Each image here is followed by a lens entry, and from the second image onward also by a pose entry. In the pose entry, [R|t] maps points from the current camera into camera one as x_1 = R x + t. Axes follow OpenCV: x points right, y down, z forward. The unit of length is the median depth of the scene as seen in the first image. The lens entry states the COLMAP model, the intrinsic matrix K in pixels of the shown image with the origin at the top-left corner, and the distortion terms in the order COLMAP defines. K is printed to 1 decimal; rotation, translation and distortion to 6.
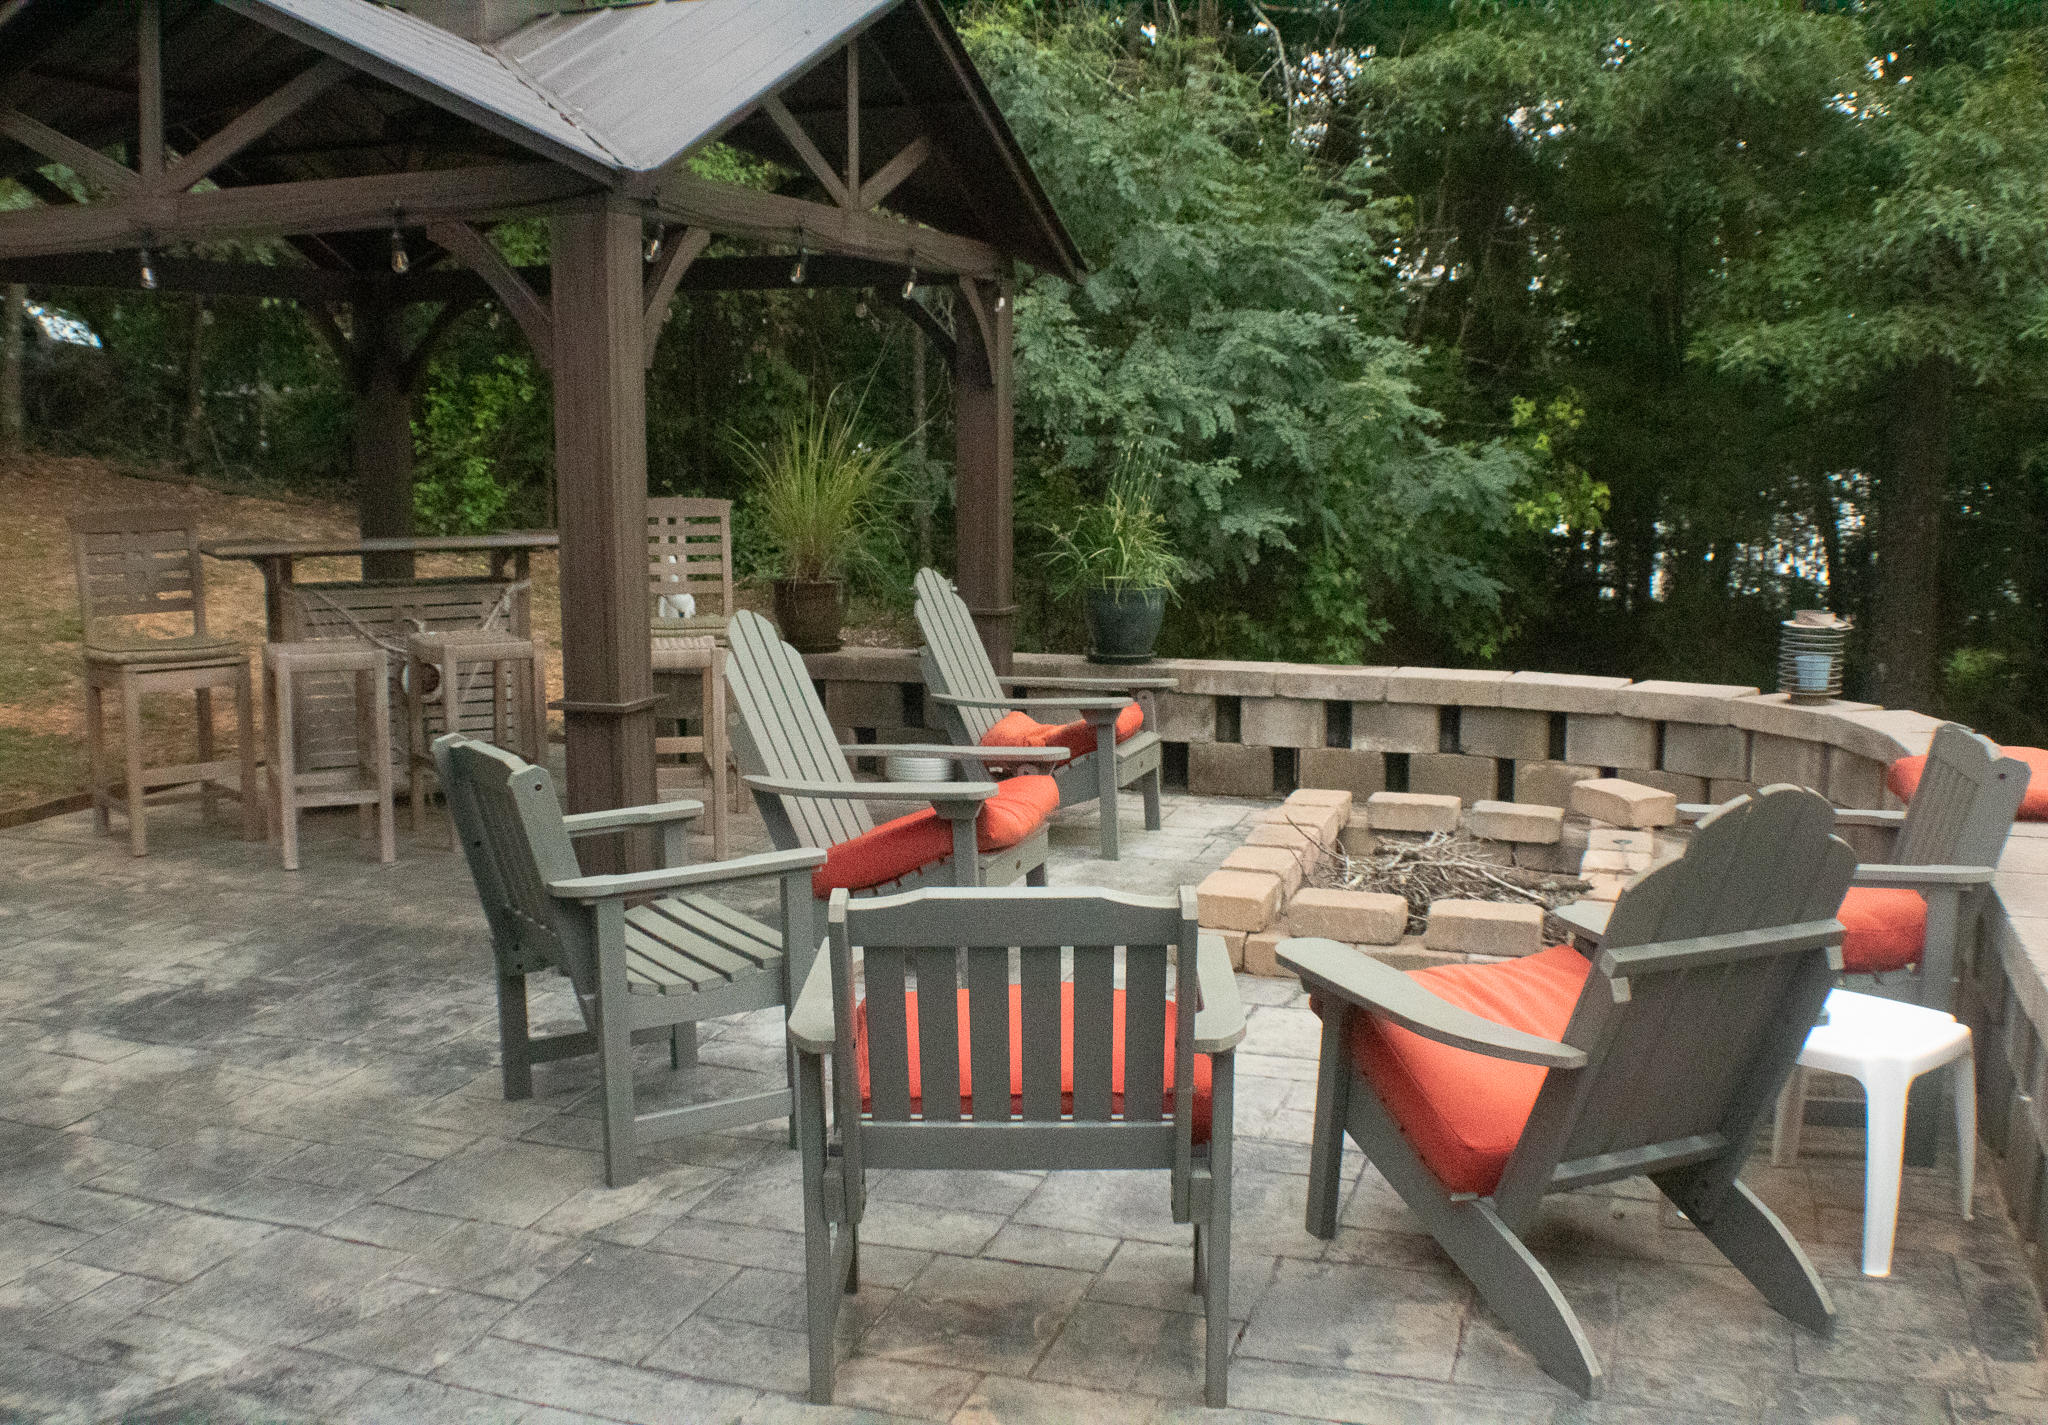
lens RADIAL K [[2073.7, 0, 1024.0], [0, 2073.7, 712.5], [0, 0, 1]] dist [-0.200014, 0.127306]
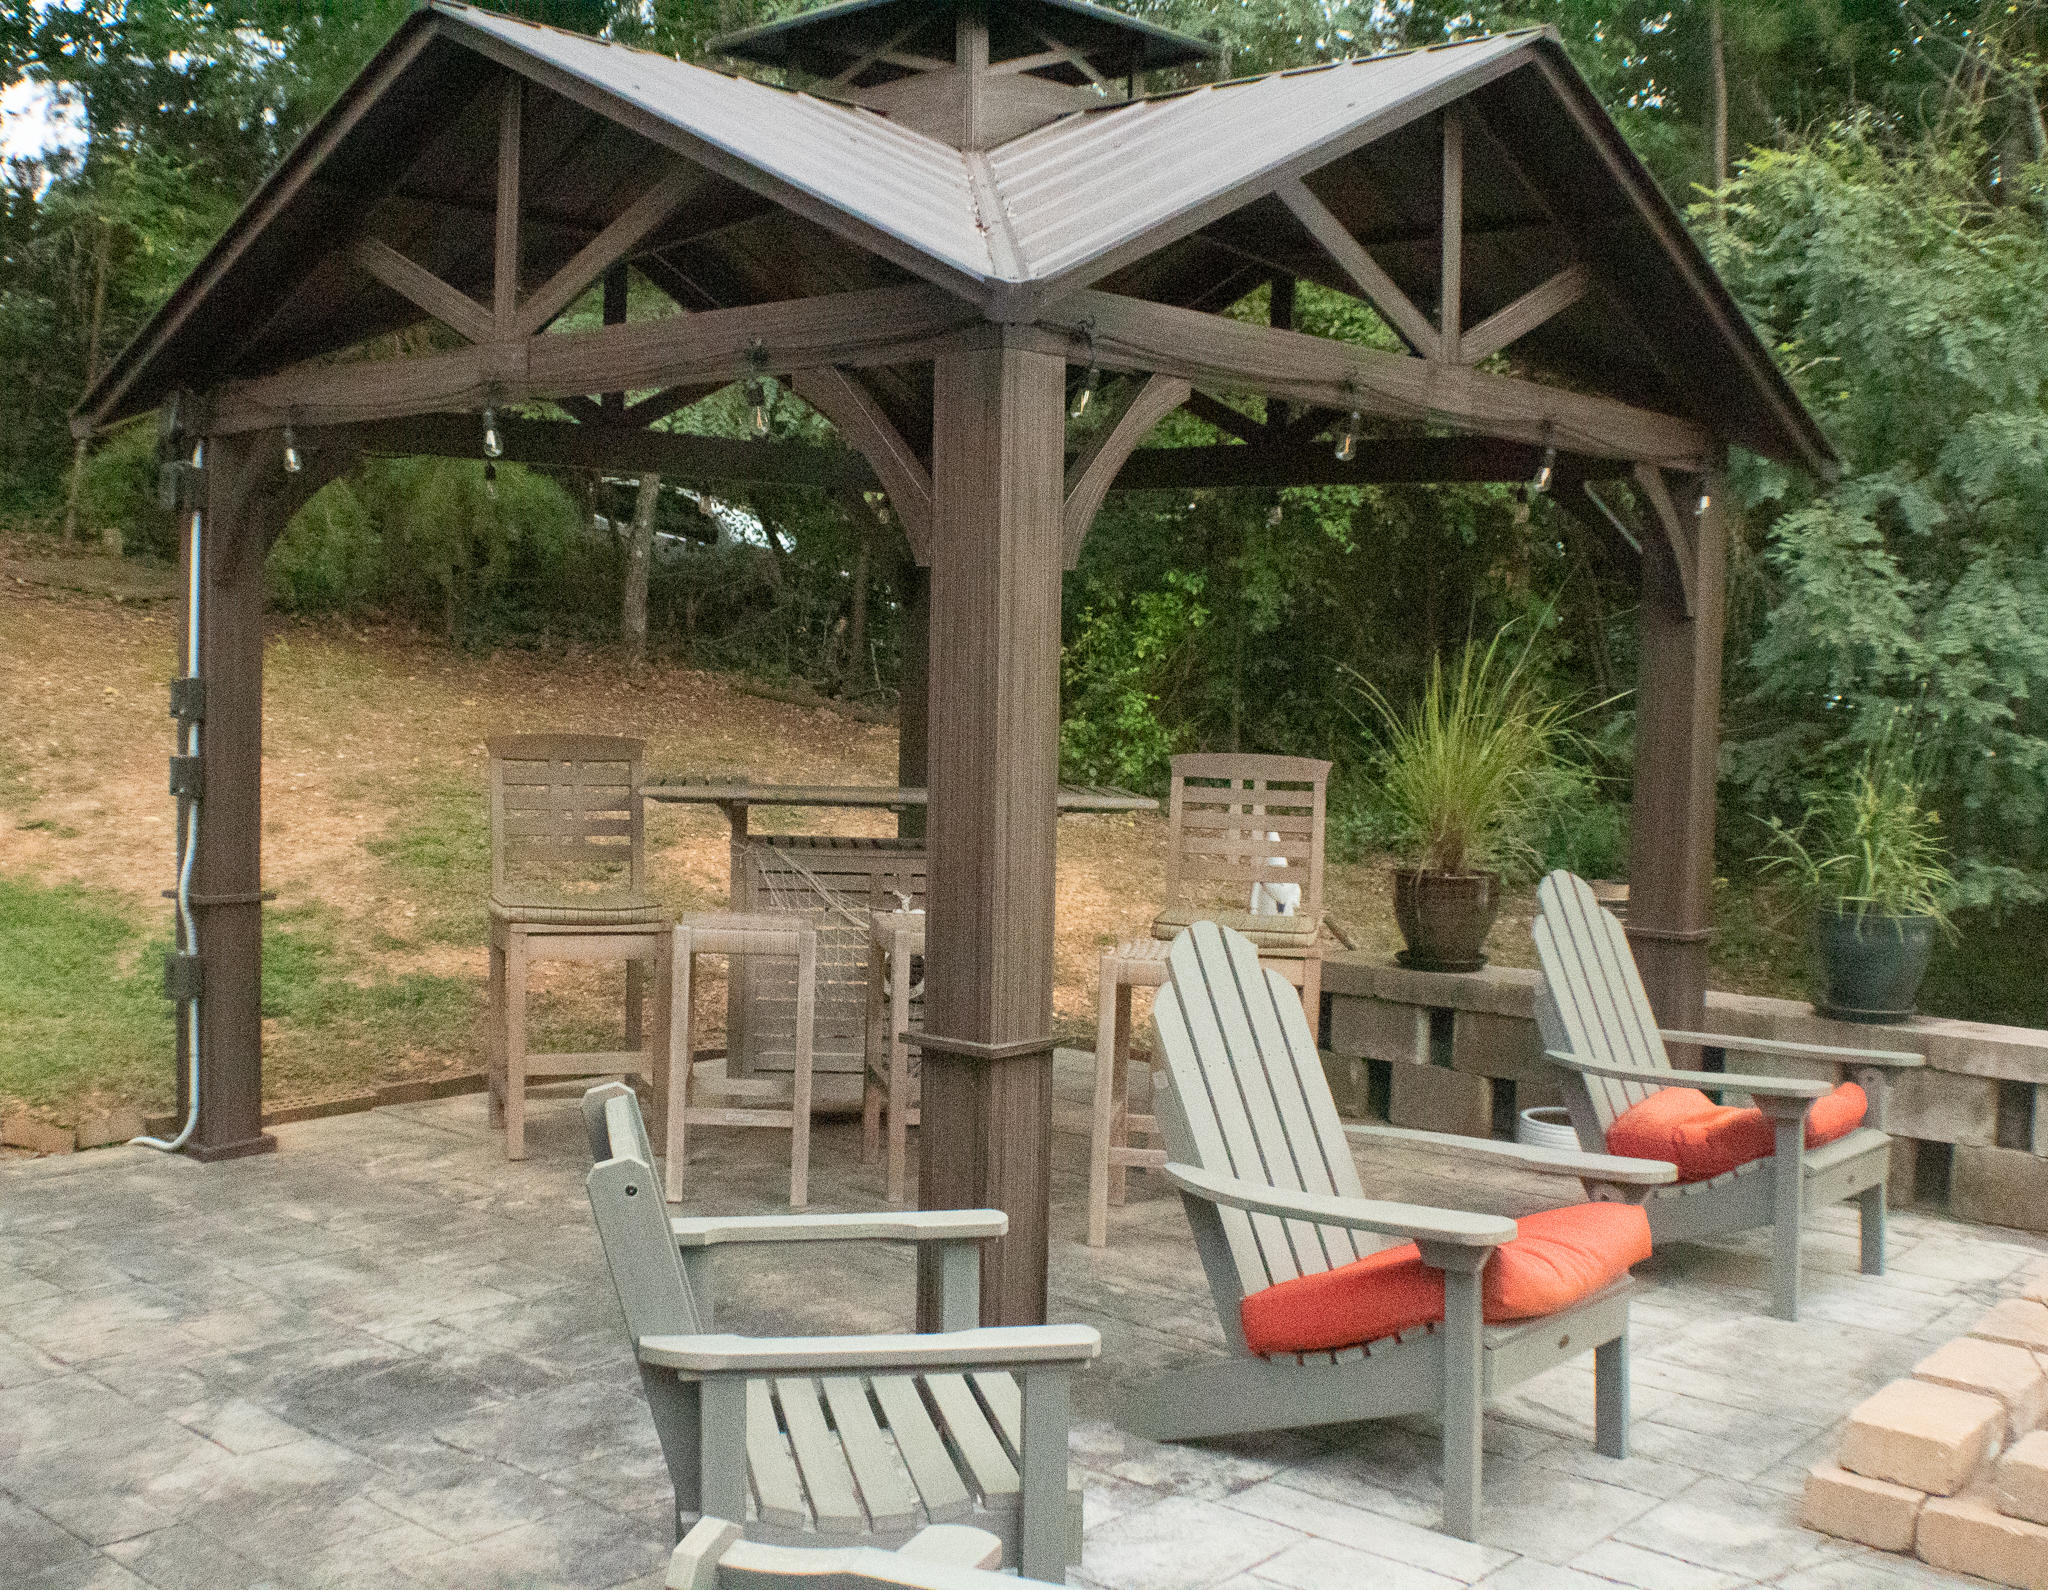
lens RADIAL K [[2238.9, 0, 1024.0], [0, 2238.9, 795.0], [0, 0, 1]] dist [-0.192278, 0.156518]
pose [[0.913080, 0.050205, -0.404678, 0.087437], [-0.083255, 0.994440, -0.064478, -0.030143], [0.399191, 0.092565, 0.912183, 0.223457]]
